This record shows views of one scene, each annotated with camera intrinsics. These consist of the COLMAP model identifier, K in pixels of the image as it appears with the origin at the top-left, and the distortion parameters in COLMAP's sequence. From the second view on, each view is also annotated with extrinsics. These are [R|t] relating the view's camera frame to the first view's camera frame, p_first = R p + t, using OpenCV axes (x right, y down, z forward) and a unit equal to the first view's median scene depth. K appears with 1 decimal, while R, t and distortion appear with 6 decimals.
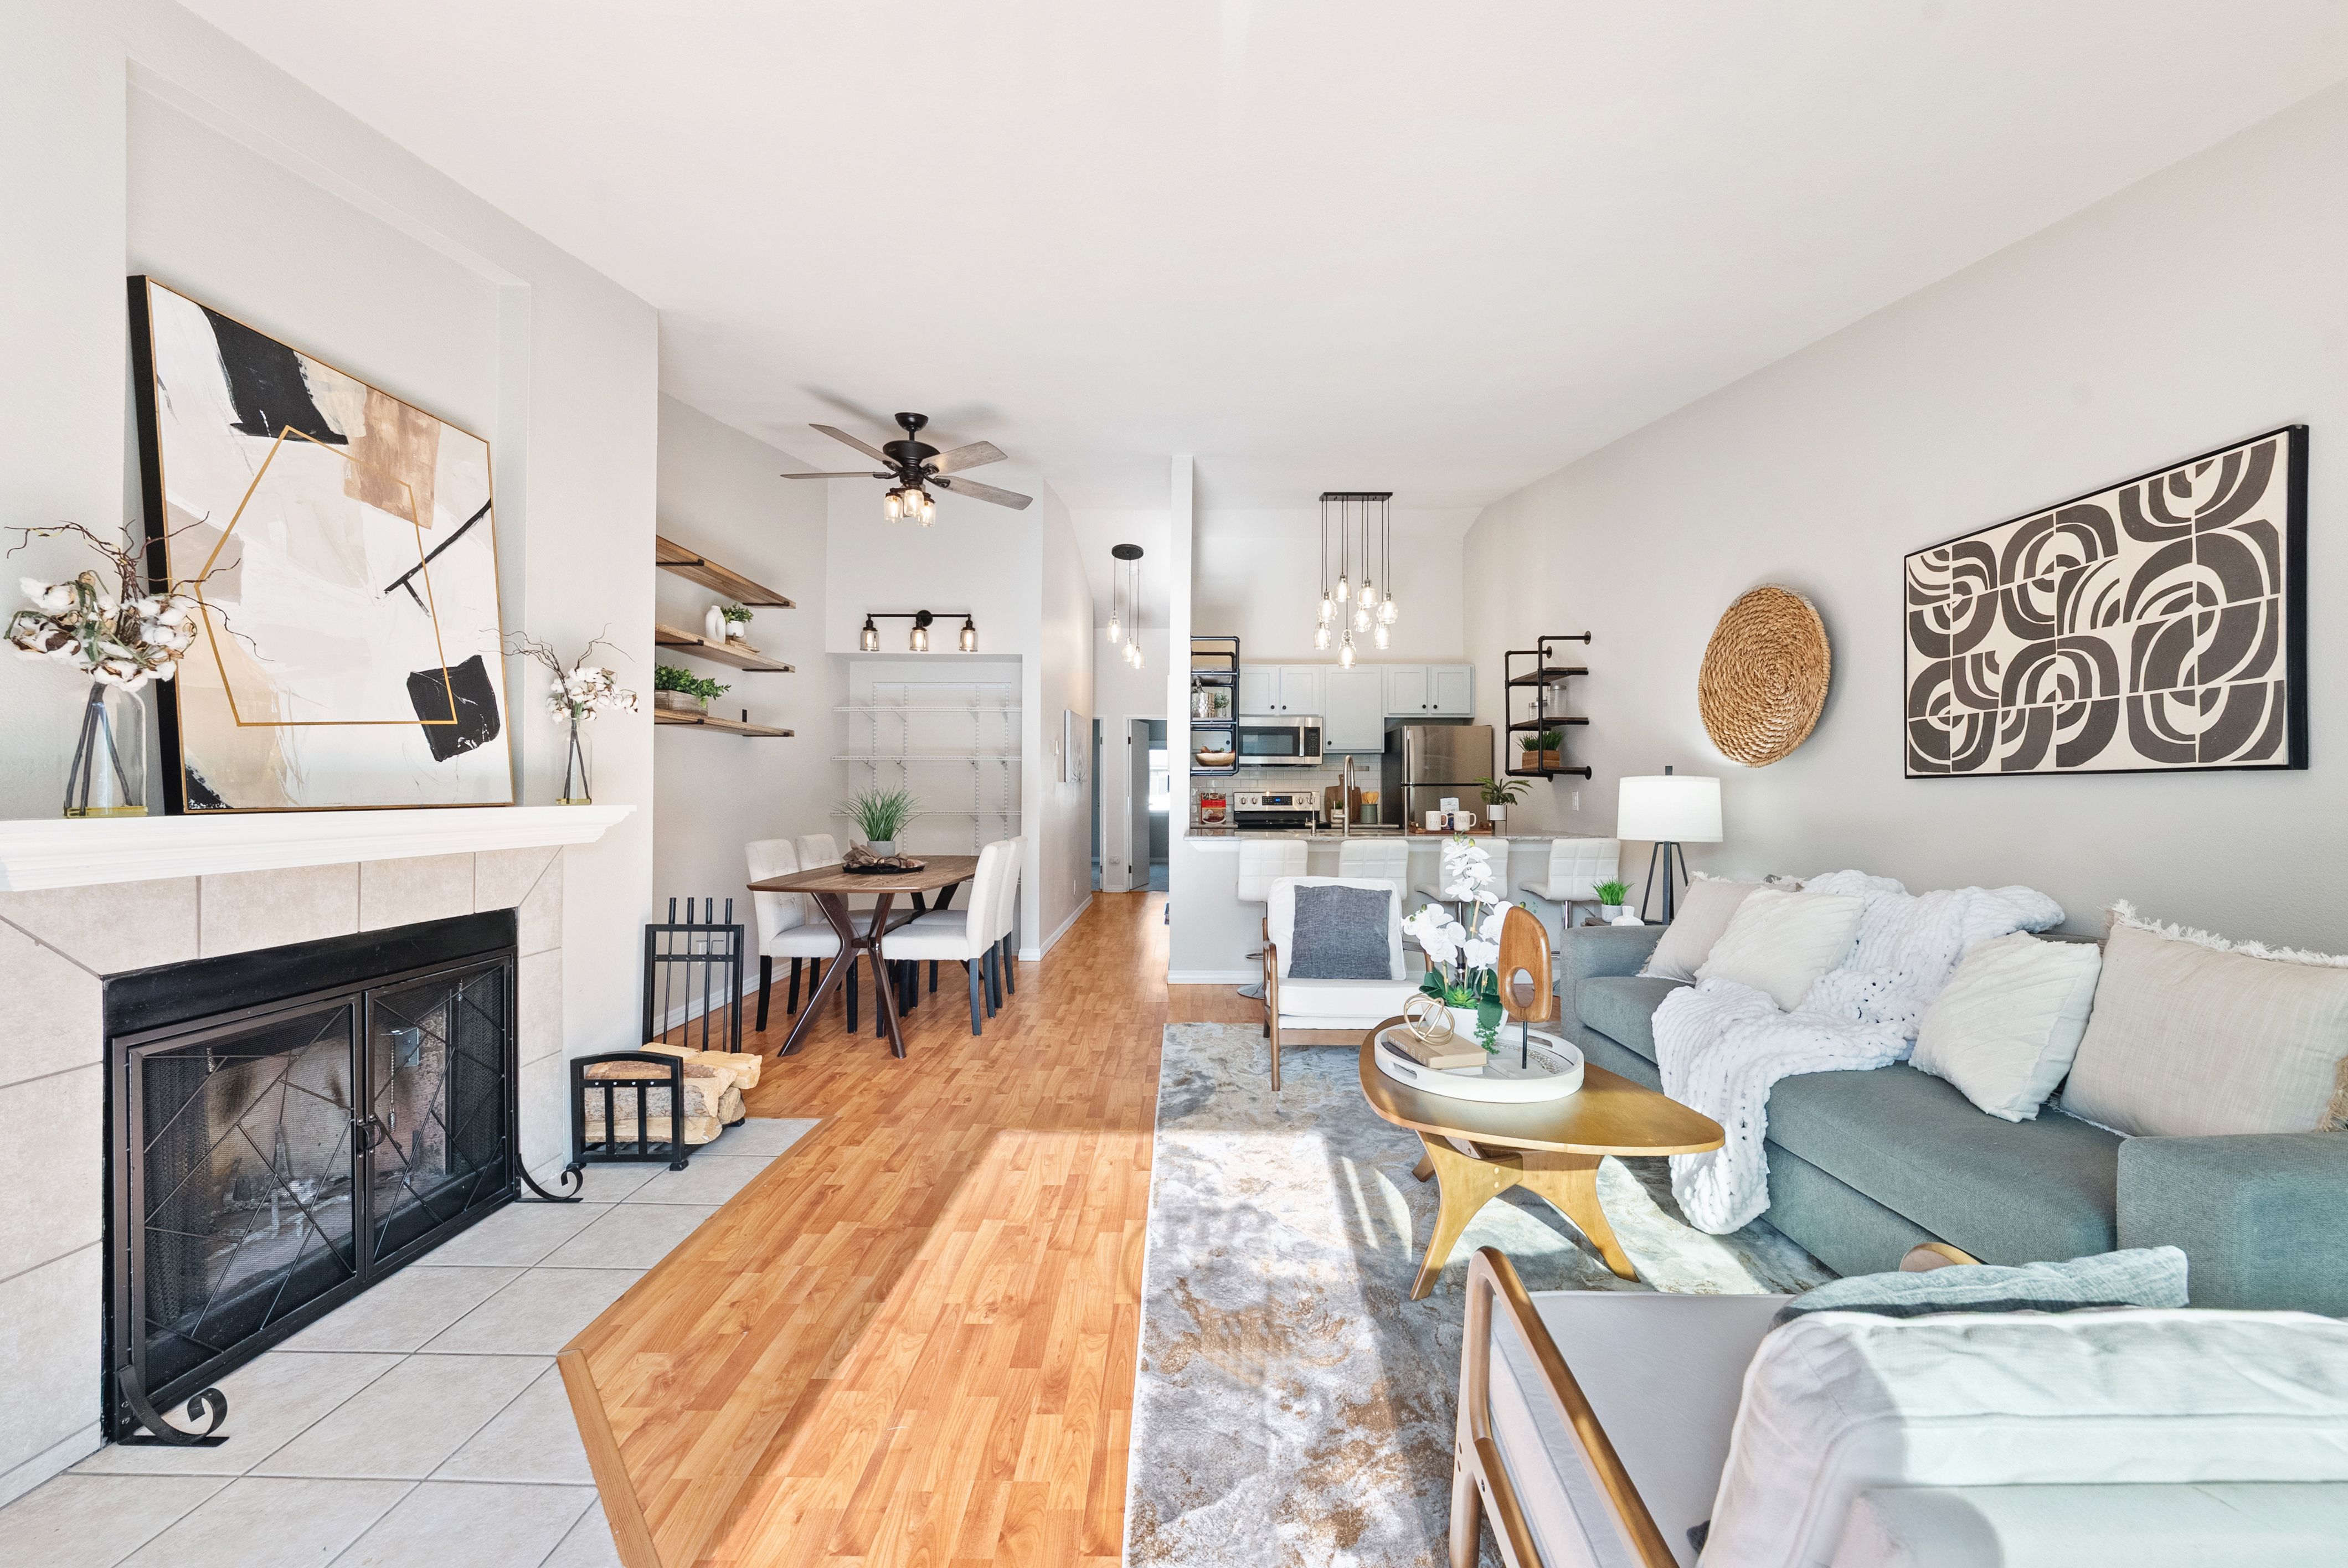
lens RADIAL K [[835.5, 0, 1186.1], [0, 835.5, 788.8], [0, 0, 1]] dist [-0.002364, 0.000049]
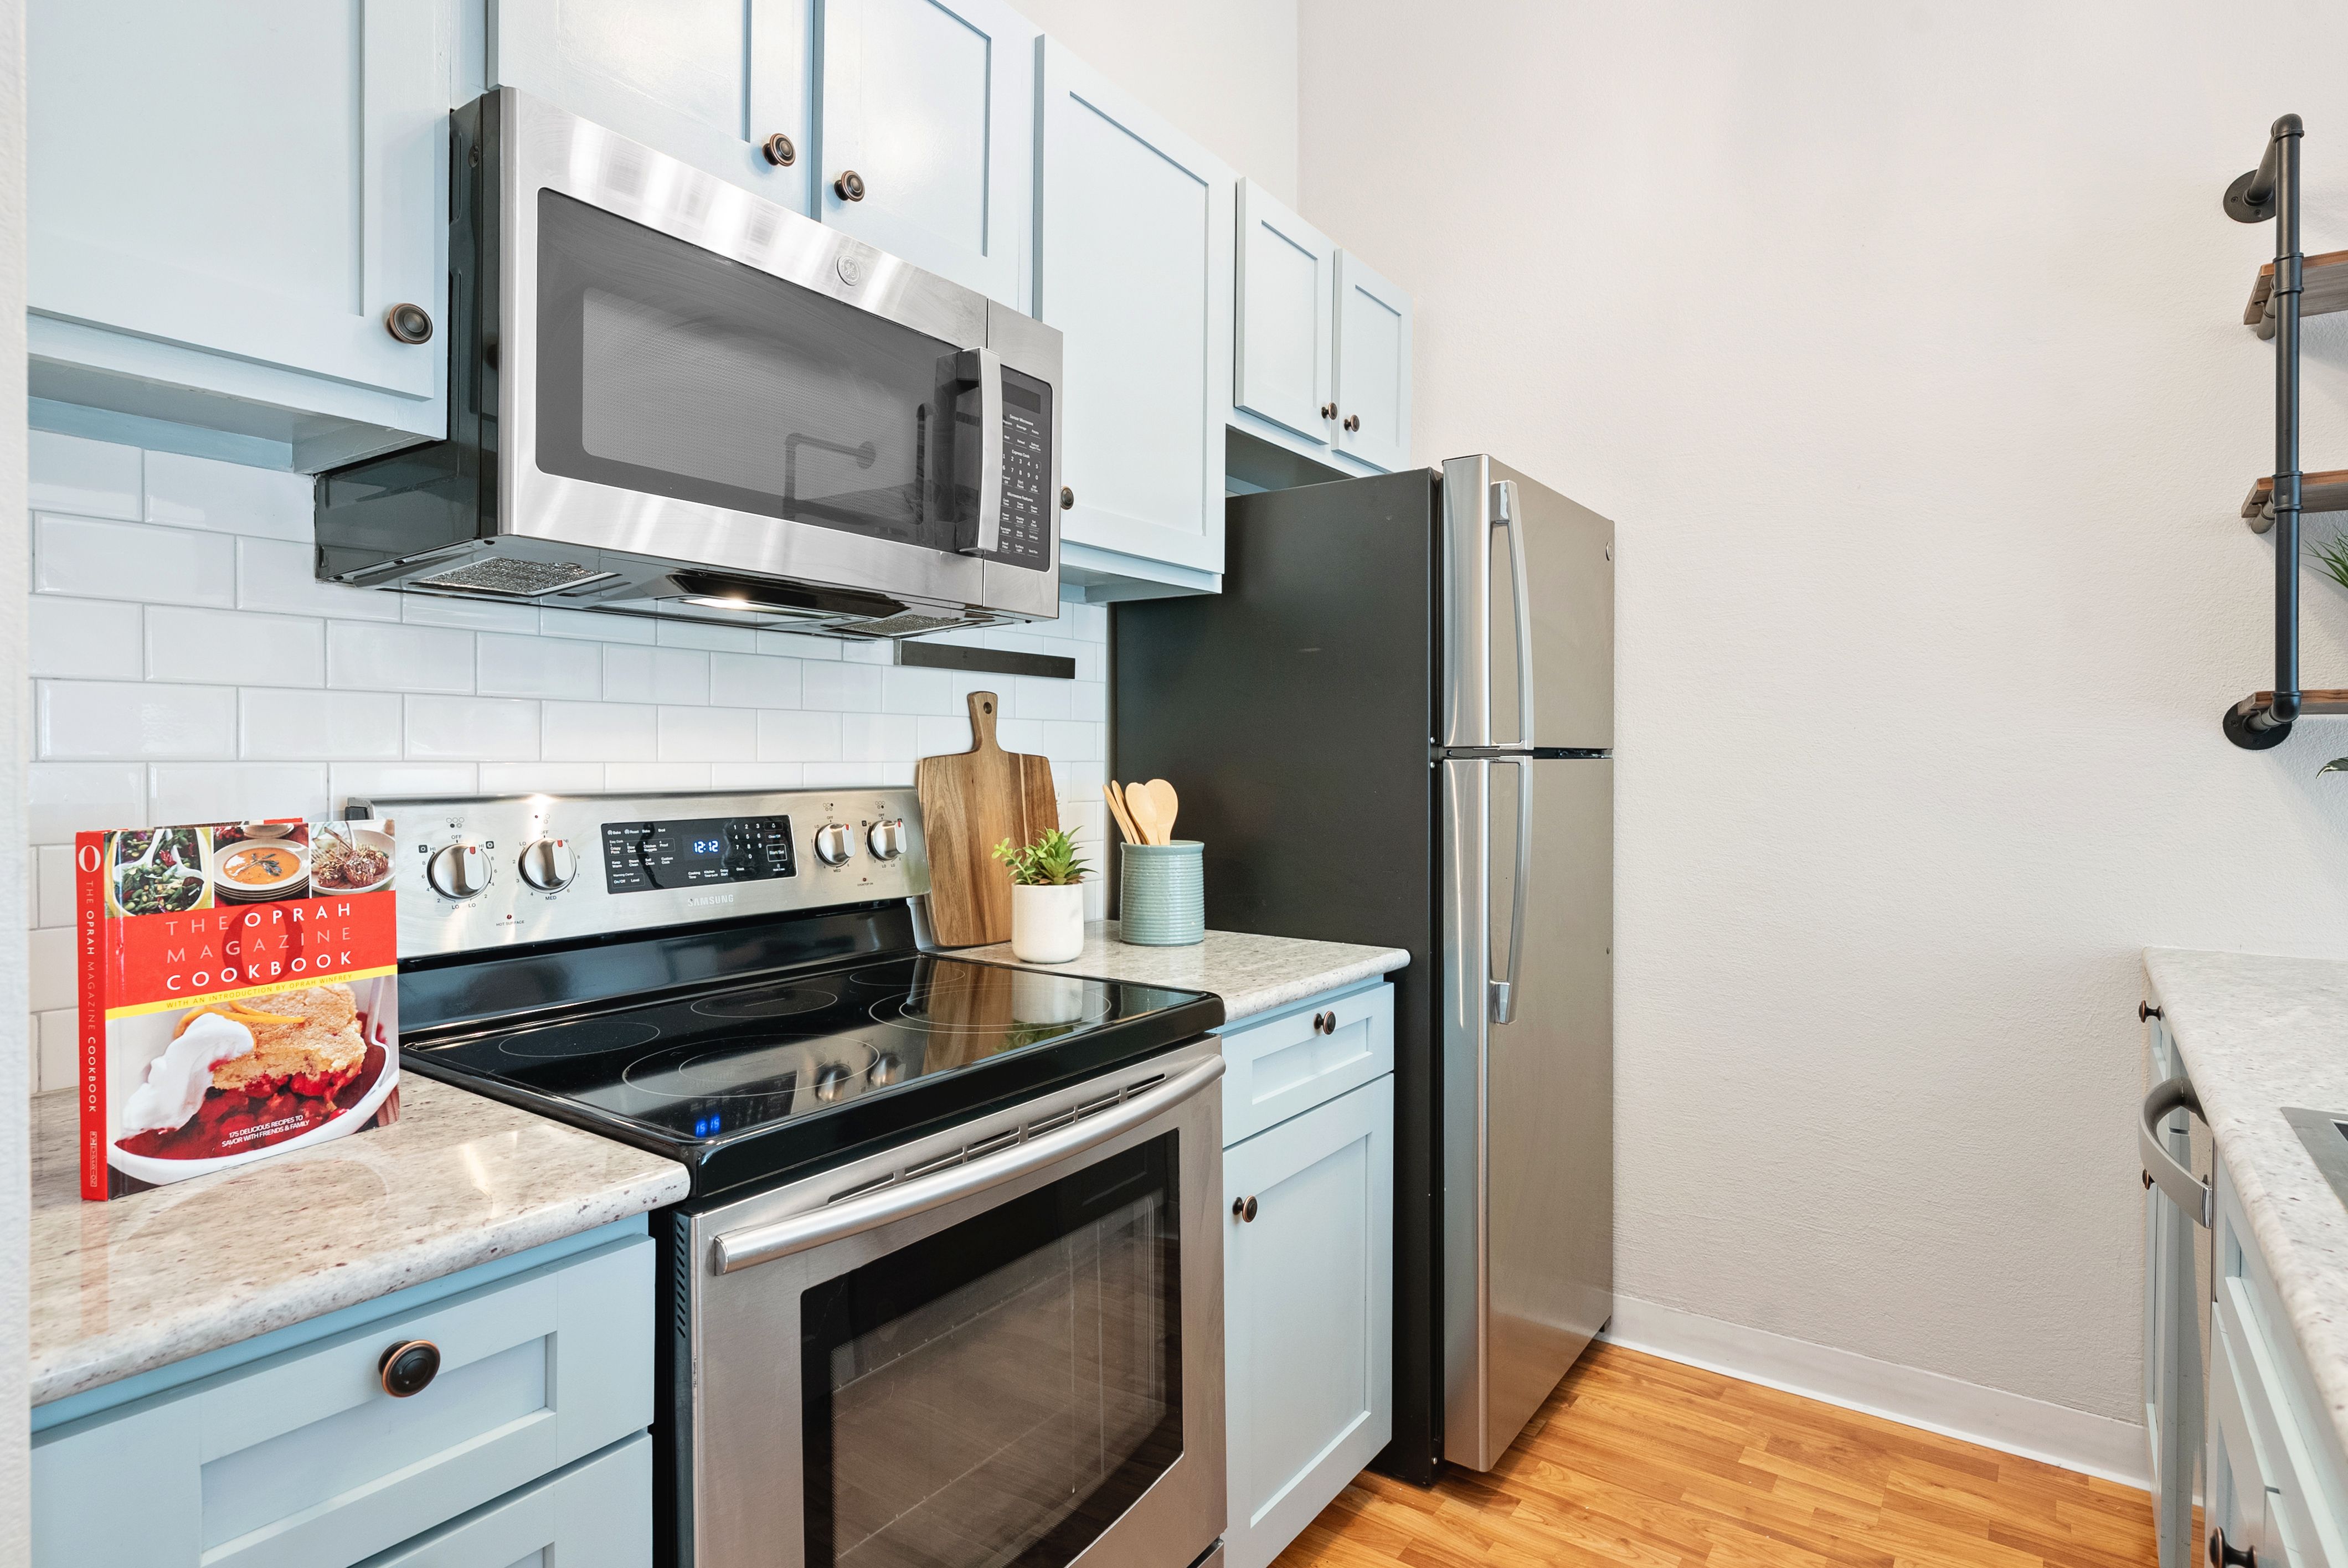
lens RADIAL K [[1233.6, 0, 1176.6], [0, 1233.6, 770.5], [0, 0, 1]] dist [0.008958, -0.003378]
pose [[0.574093, -0.007087, 0.818759, -0.054452], [-0.009869, 0.999830, 0.015574, -0.011338], [-0.818731, -0.017022, 0.573925, 2.286336]]
